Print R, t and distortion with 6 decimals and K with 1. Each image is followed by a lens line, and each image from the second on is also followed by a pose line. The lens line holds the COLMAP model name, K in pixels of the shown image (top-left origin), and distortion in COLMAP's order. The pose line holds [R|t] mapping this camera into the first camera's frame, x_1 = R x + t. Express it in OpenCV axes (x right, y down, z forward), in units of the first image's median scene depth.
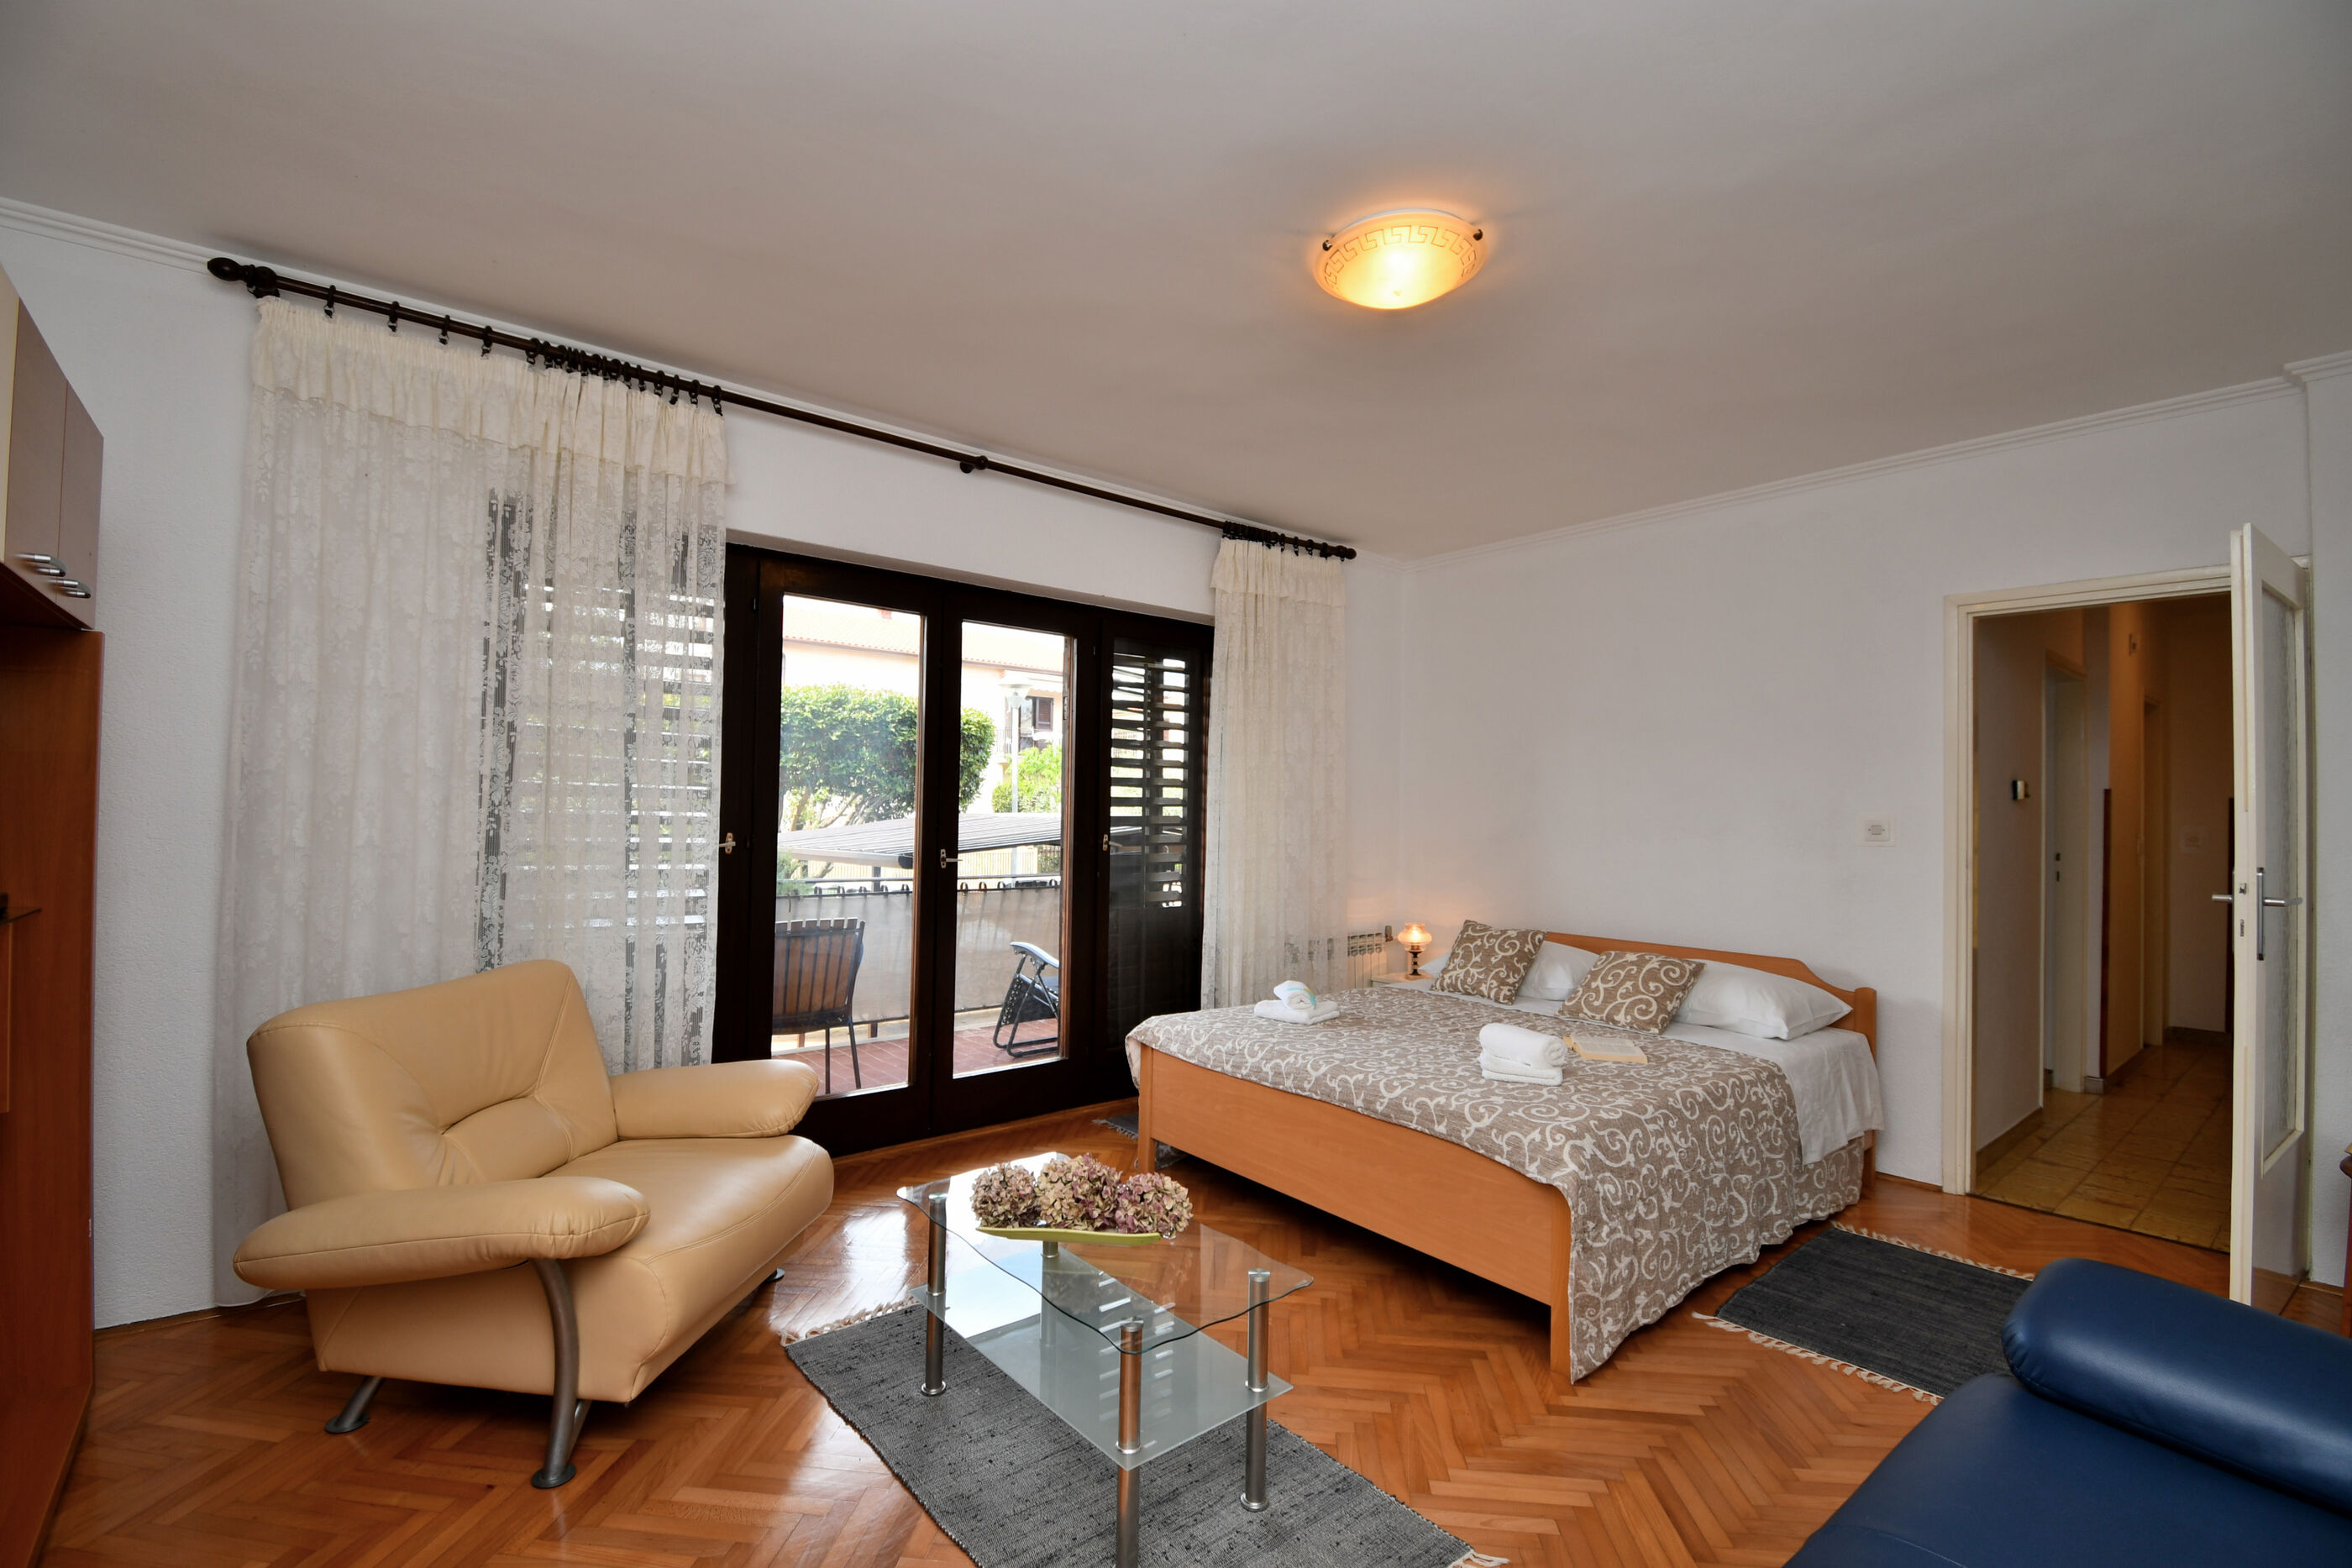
lens RADIAL K [[1028.6, 0, 1175.5], [0, 1028.6, 789.5], [0, 0, 1]] dist [0.020085, -0.024392]
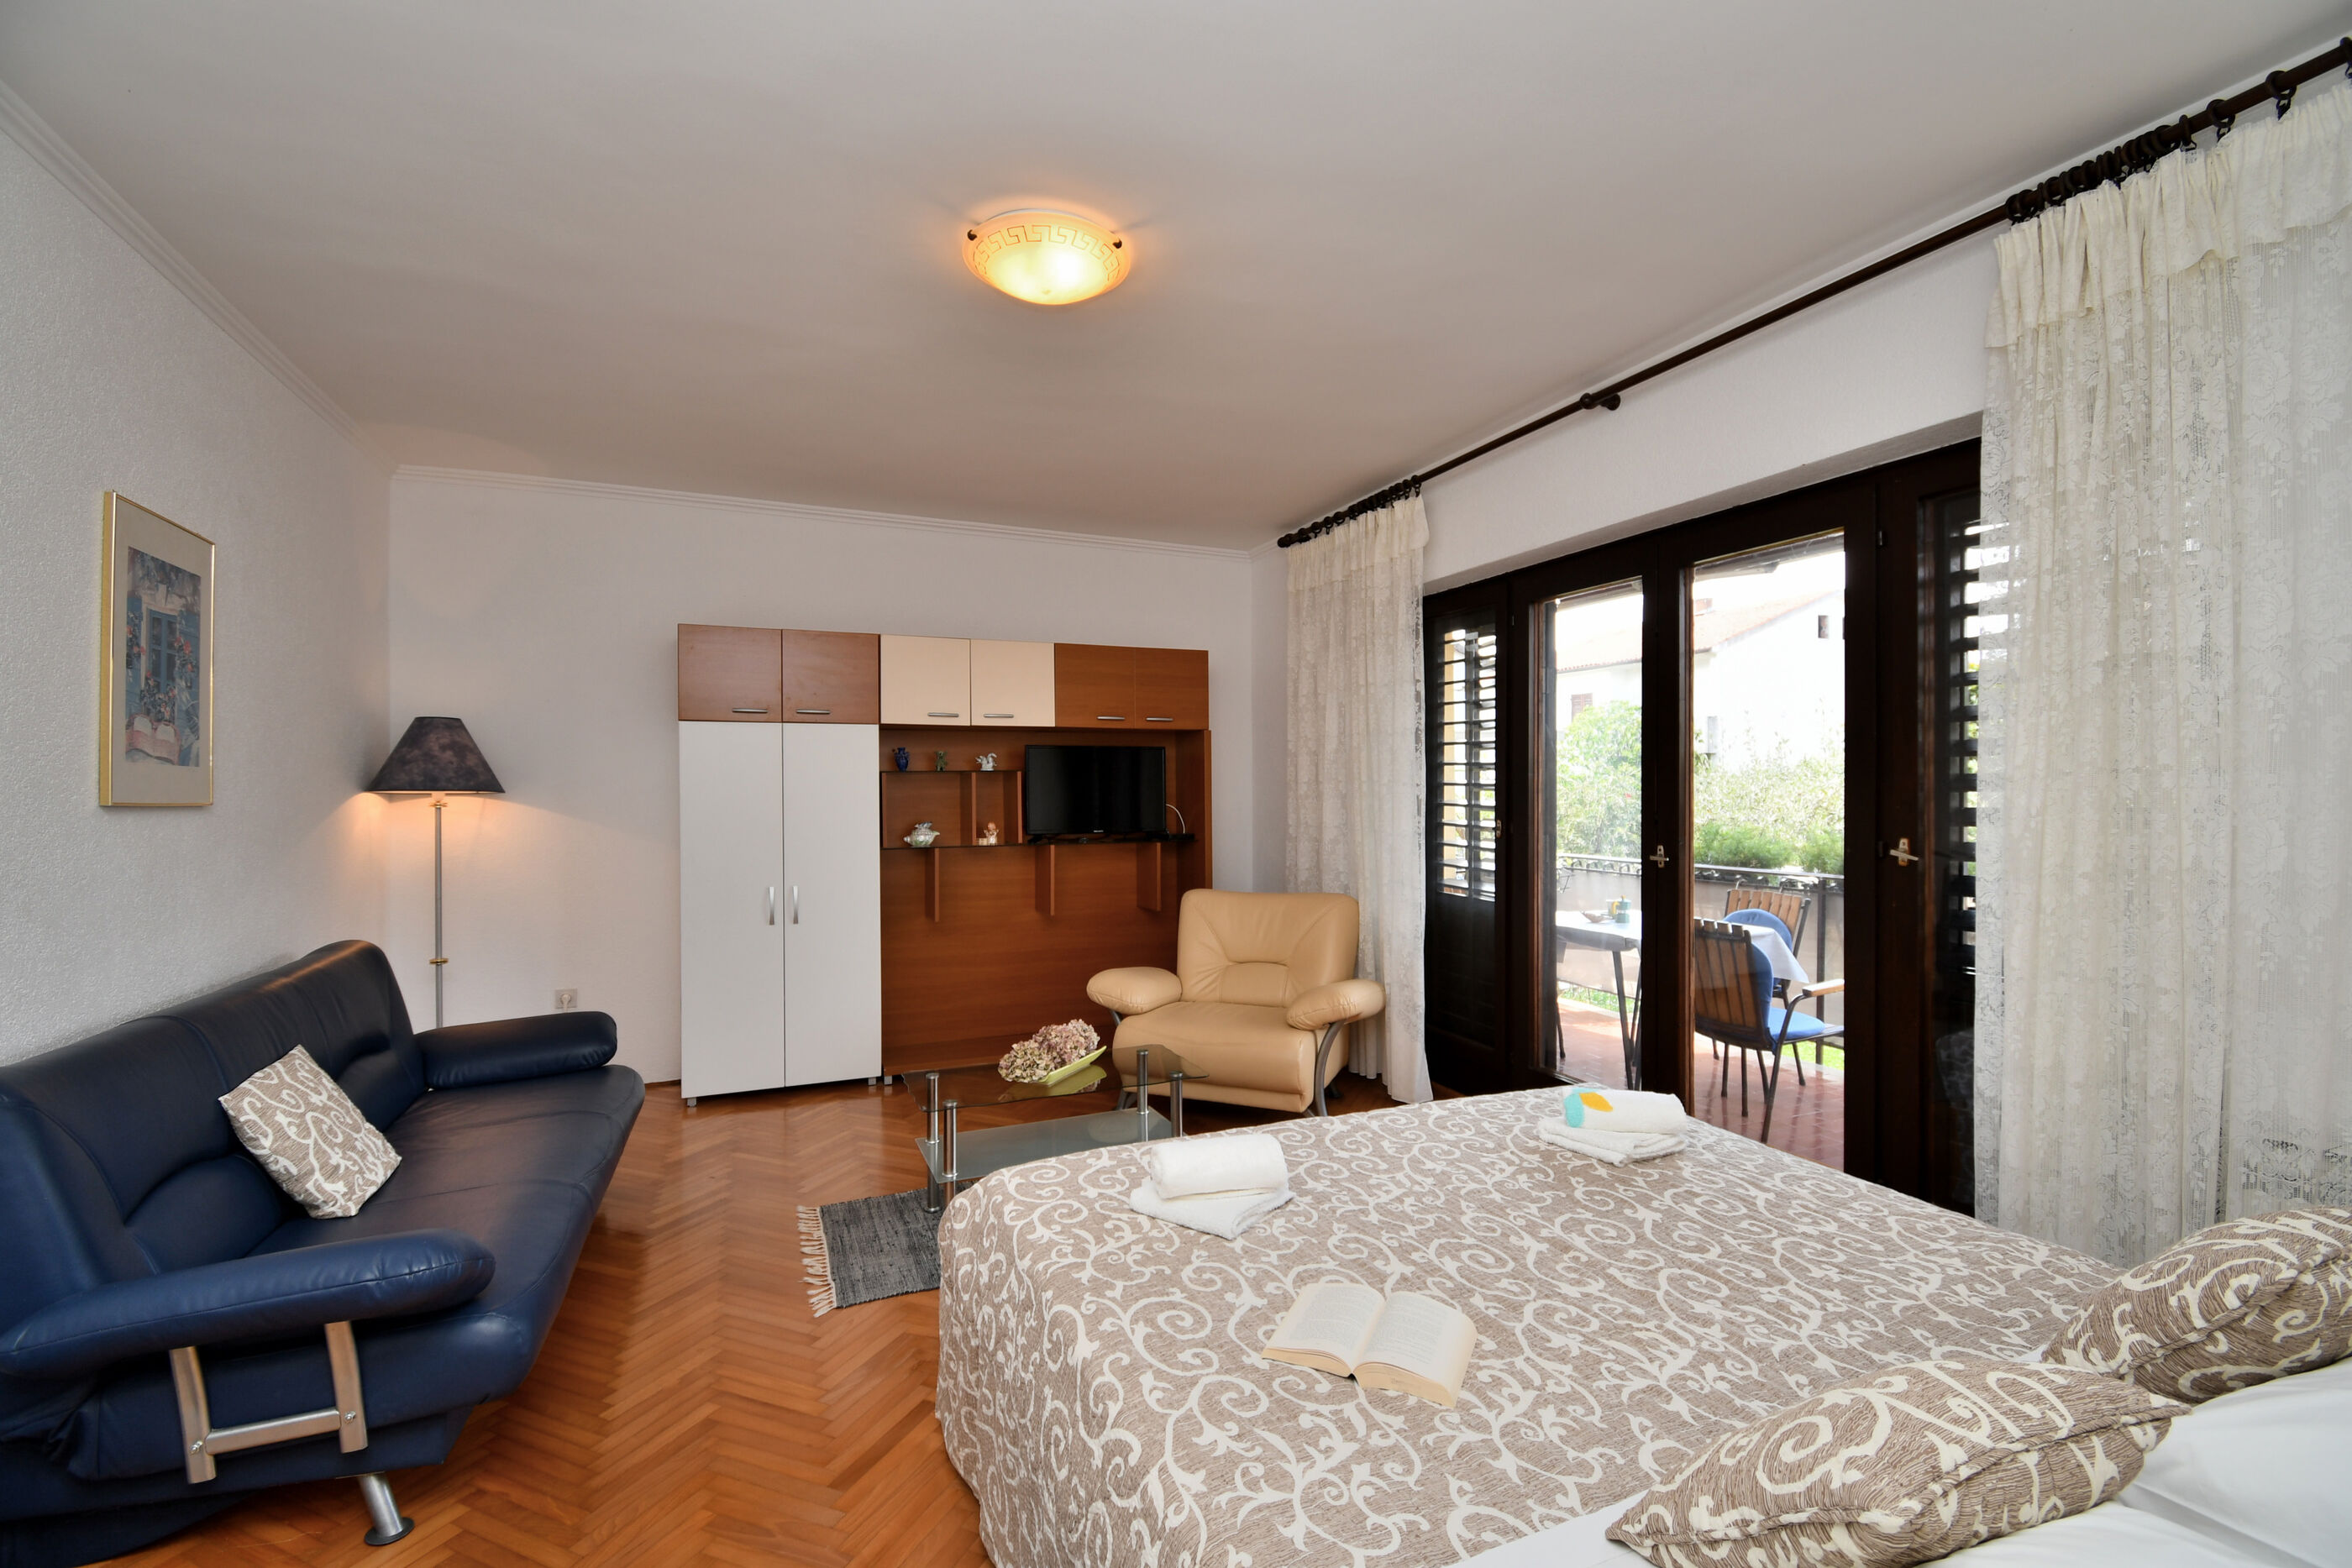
lens RADIAL K [[1028.6, 0, 1175.5], [0, 1028.6, 789.5], [0, 0, 1]] dist [0.020085, -0.024392]
pose [[-0.297601, -0.013079, -0.954601, 0.741140], [0.018983, 0.999627, -0.019614, 0.022451], [0.954502, -0.023958, -0.297241, 0.913147]]
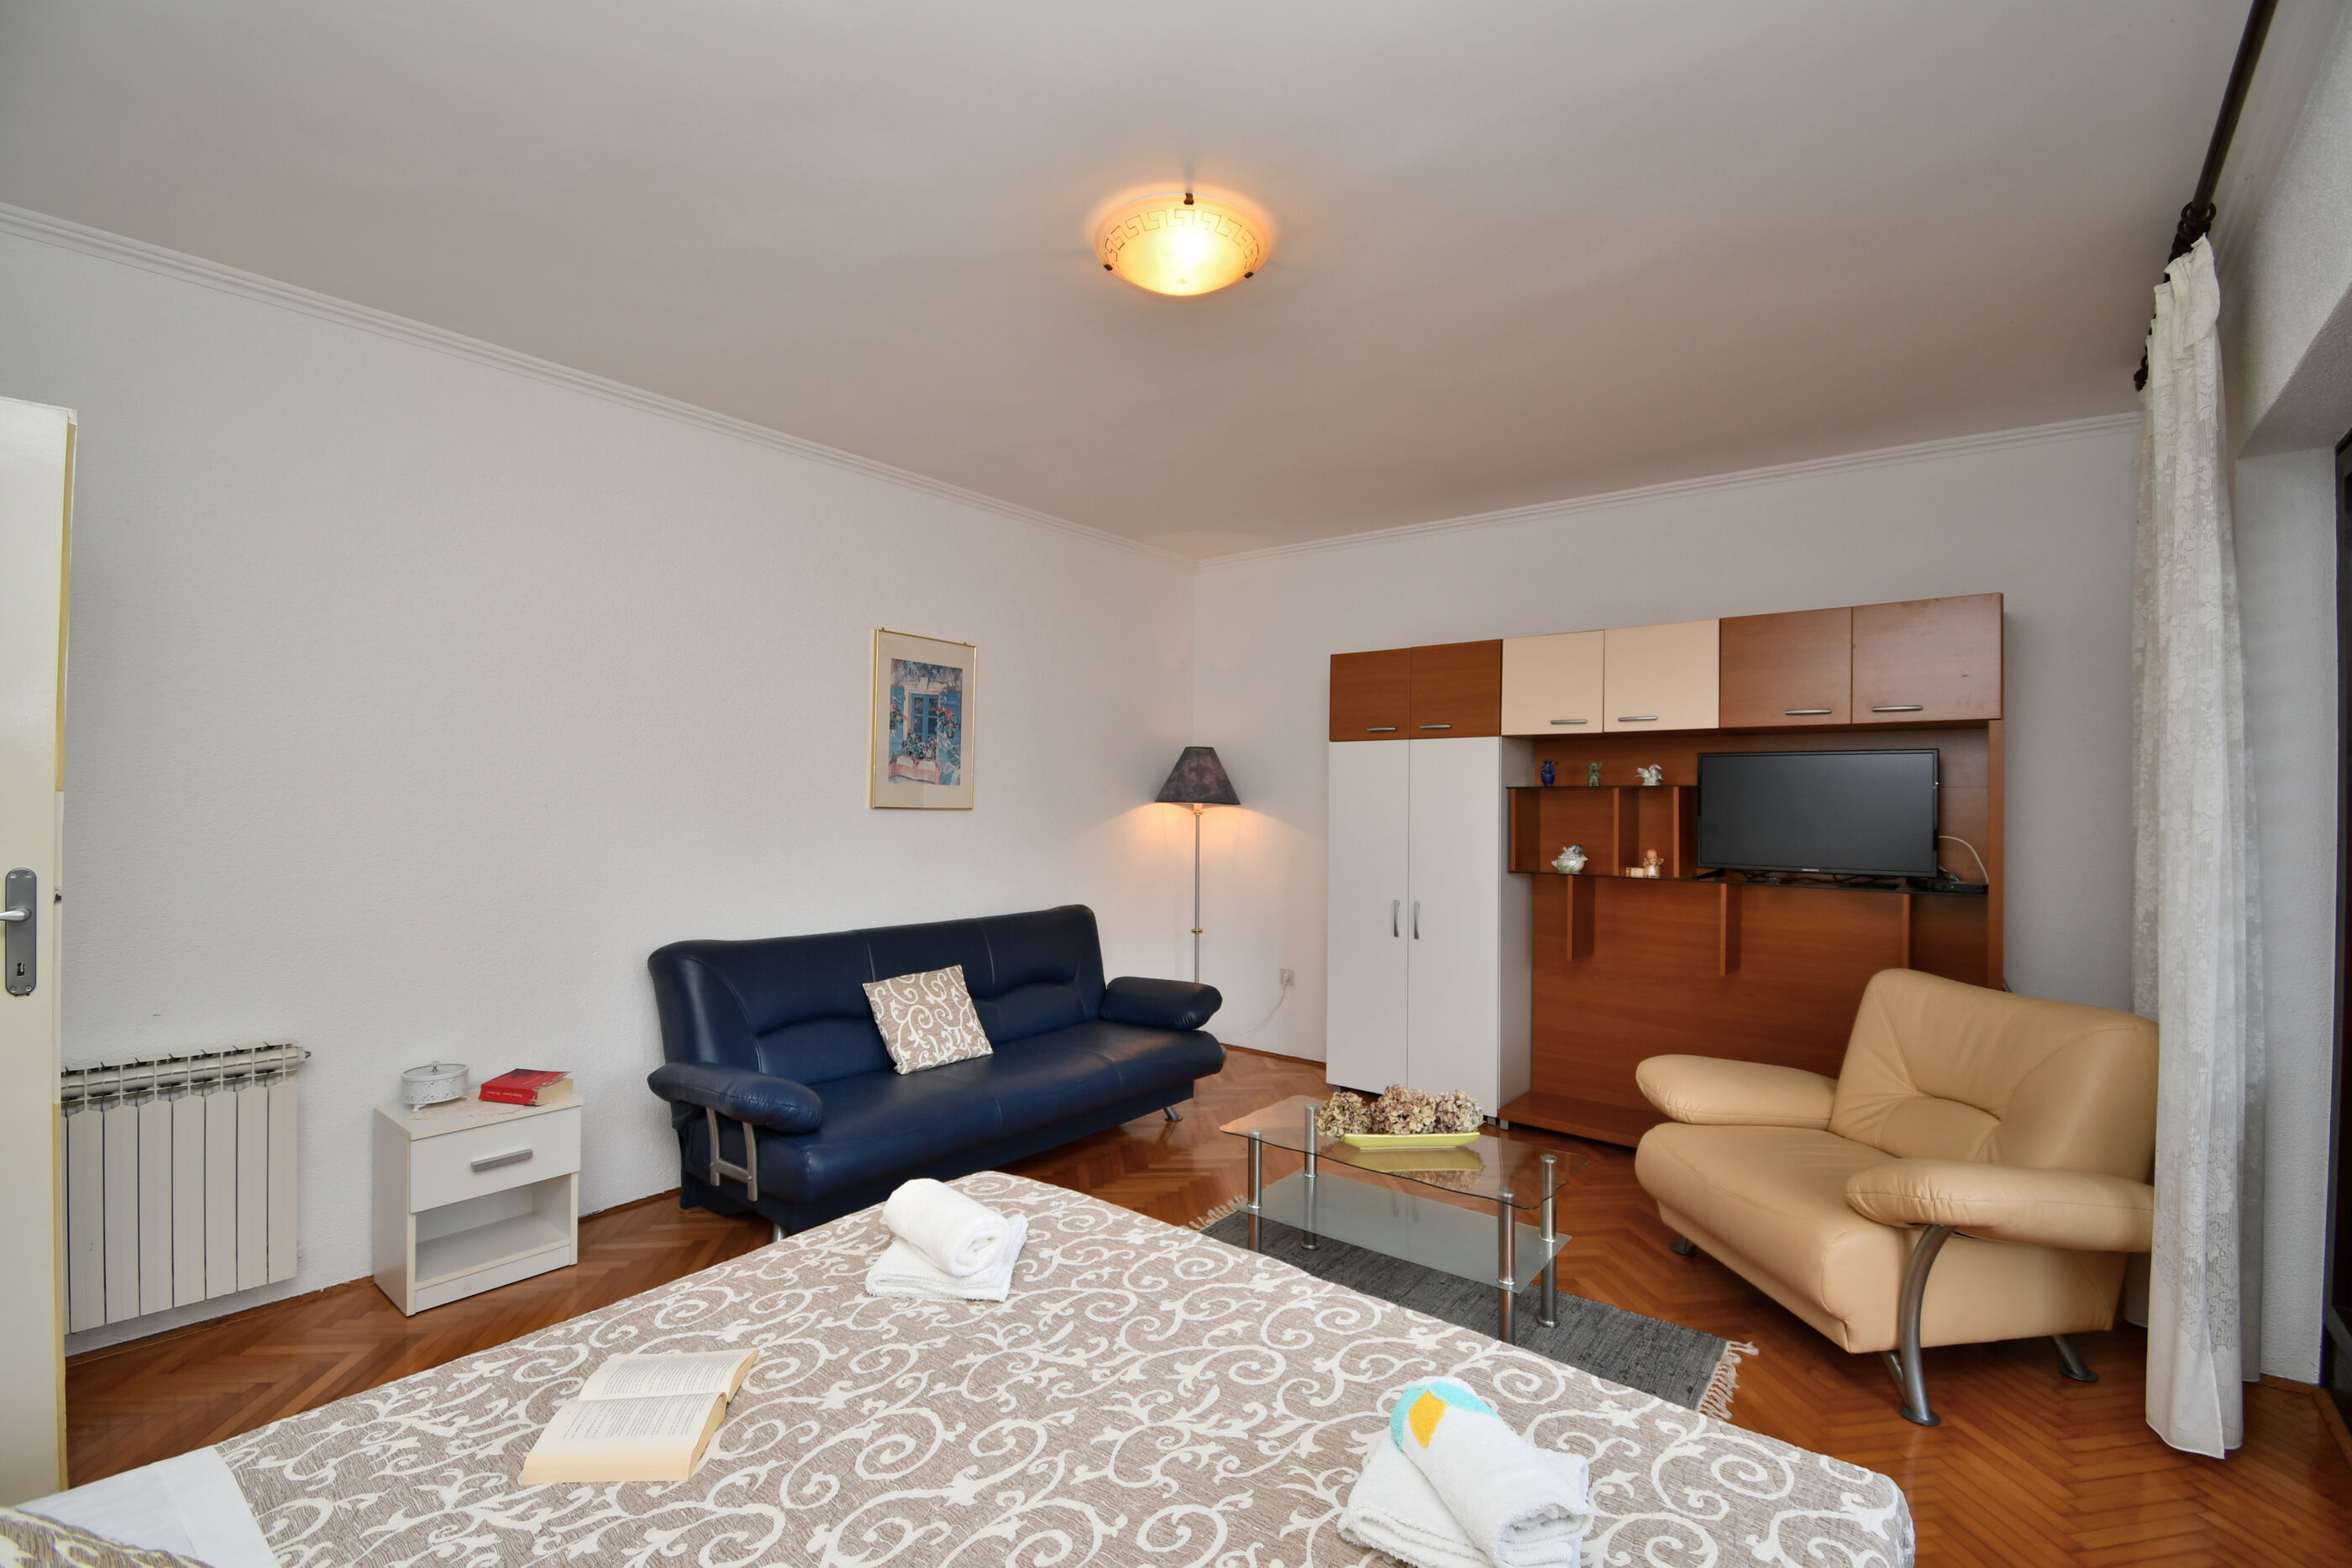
lens RADIAL K [[1028.6, 0, 1175.5], [0, 1028.6, 789.5], [0, 0, 1]] dist [0.020085, -0.024392]
pose [[-0.977893, -0.026776, -0.207386, 0.262692], [-0.020823, 0.999308, -0.030834, 0.015131], [0.208068, -0.025834, -0.977773, 1.246856]]
